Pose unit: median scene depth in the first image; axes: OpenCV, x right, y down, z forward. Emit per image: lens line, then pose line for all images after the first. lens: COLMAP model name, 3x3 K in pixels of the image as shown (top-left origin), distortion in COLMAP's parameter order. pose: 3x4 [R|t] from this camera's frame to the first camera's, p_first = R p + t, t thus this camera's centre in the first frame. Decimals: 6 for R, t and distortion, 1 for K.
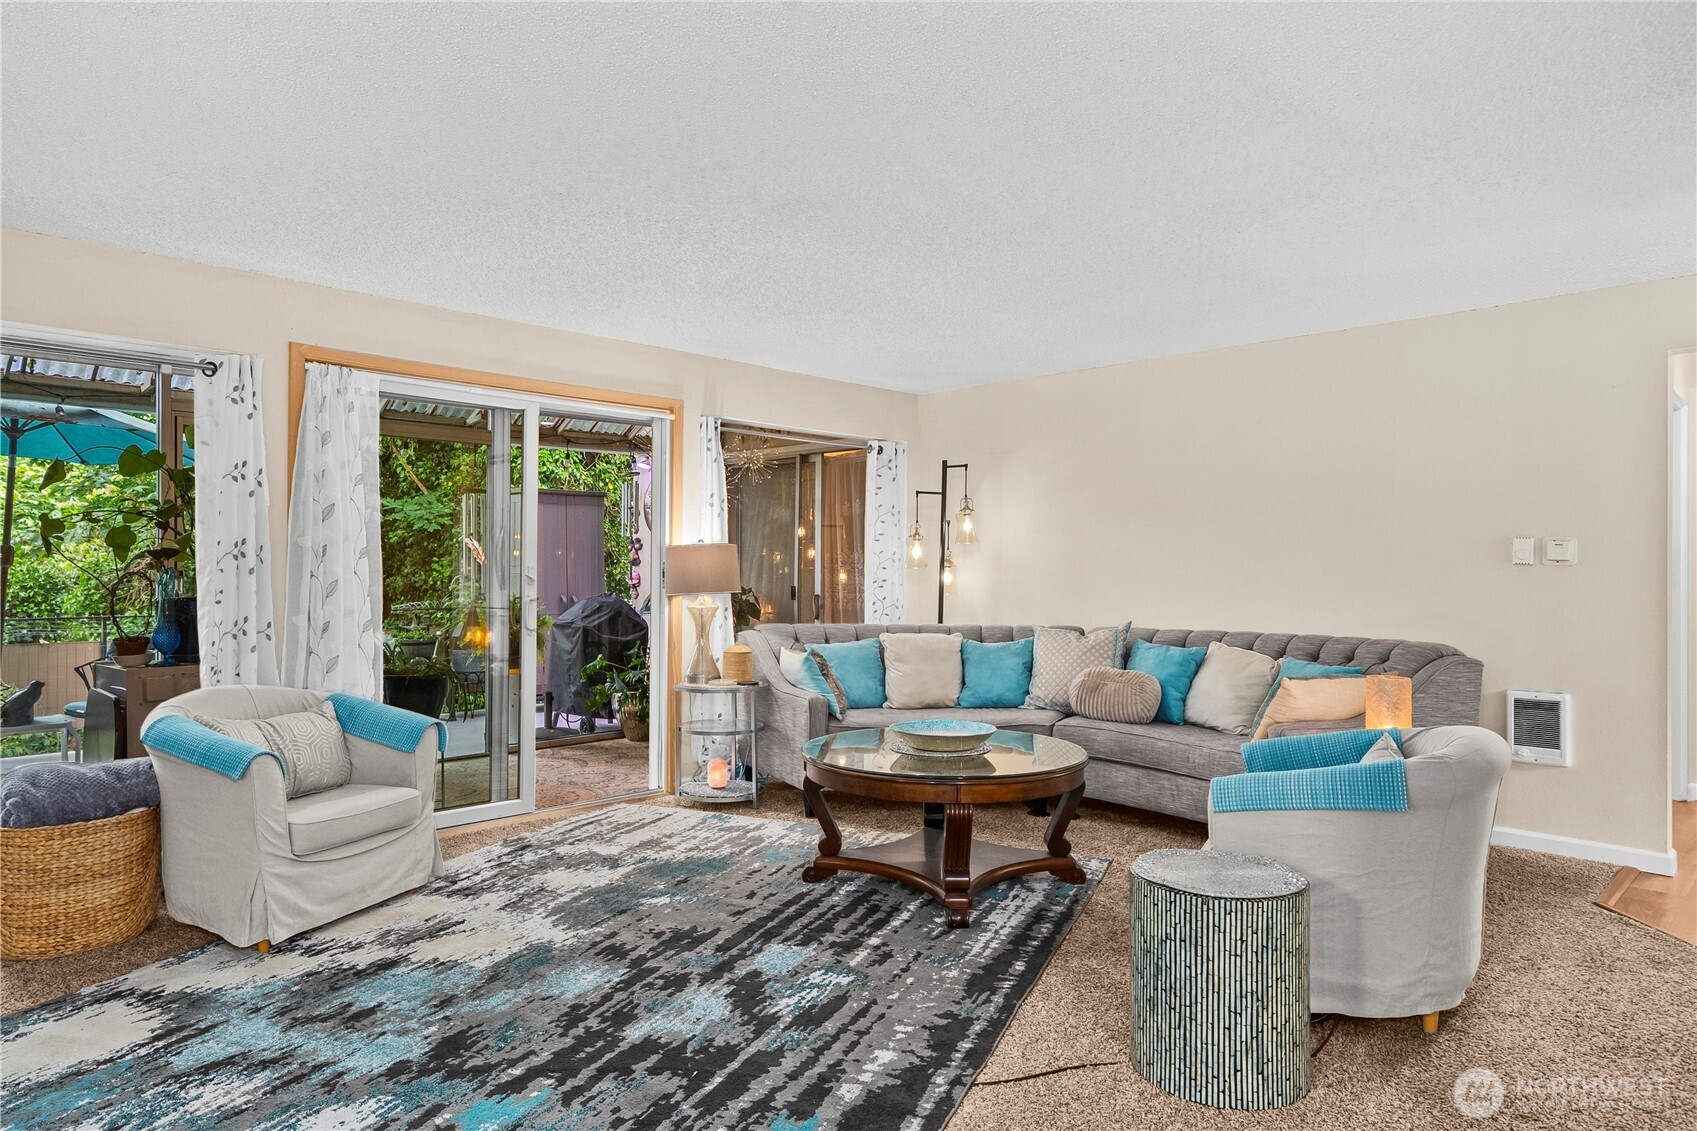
lens RADIAL K [[1035.4, 0, 861.2], [0, 1035.4, 573.0], [0, 0, 1]] dist [0.009365, -0.003758]
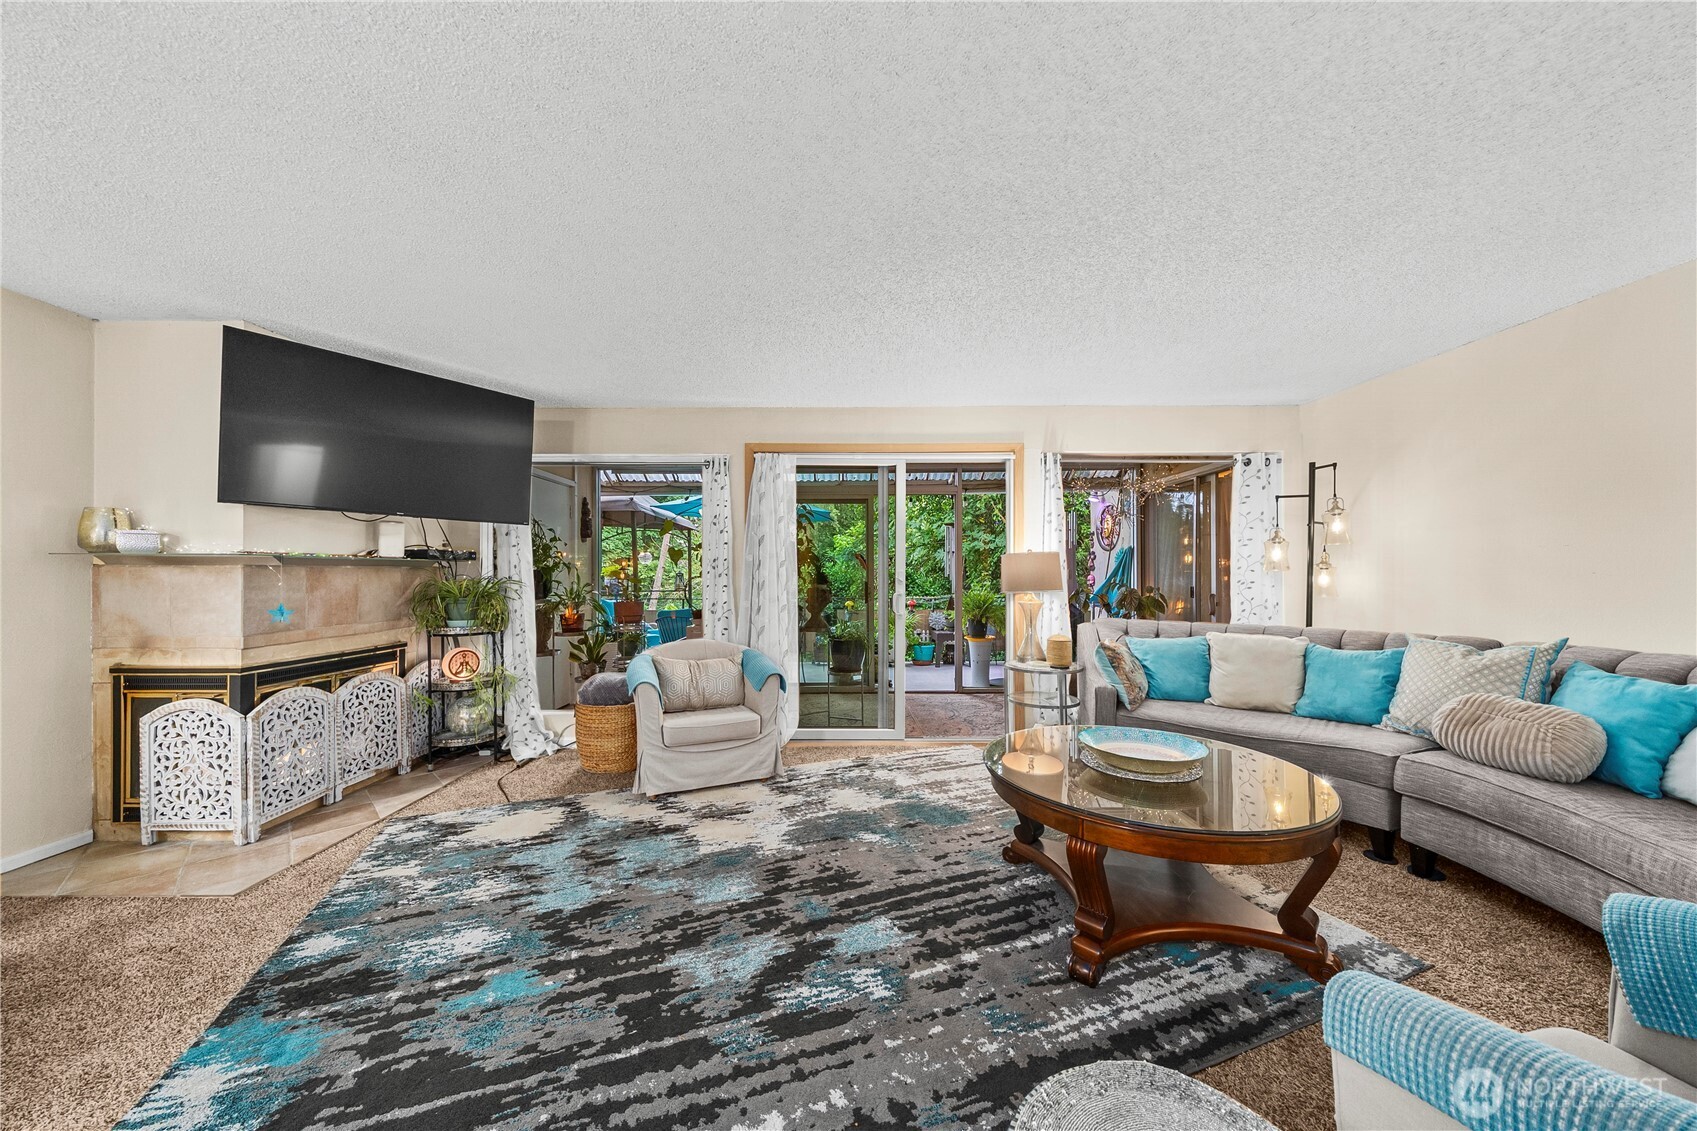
lens RADIAL K [[586.5, 0, 844.8], [0, 586.5, 571.1], [0, 0, 1]] dist [-0.004738, 0.000115]
pose [[0.695566, -0.008841, -0.718408, 0.267966], [0.002222, 0.999946, -0.010155, 0.001527], [0.718459, 0.005467, 0.695548, 0.441384]]
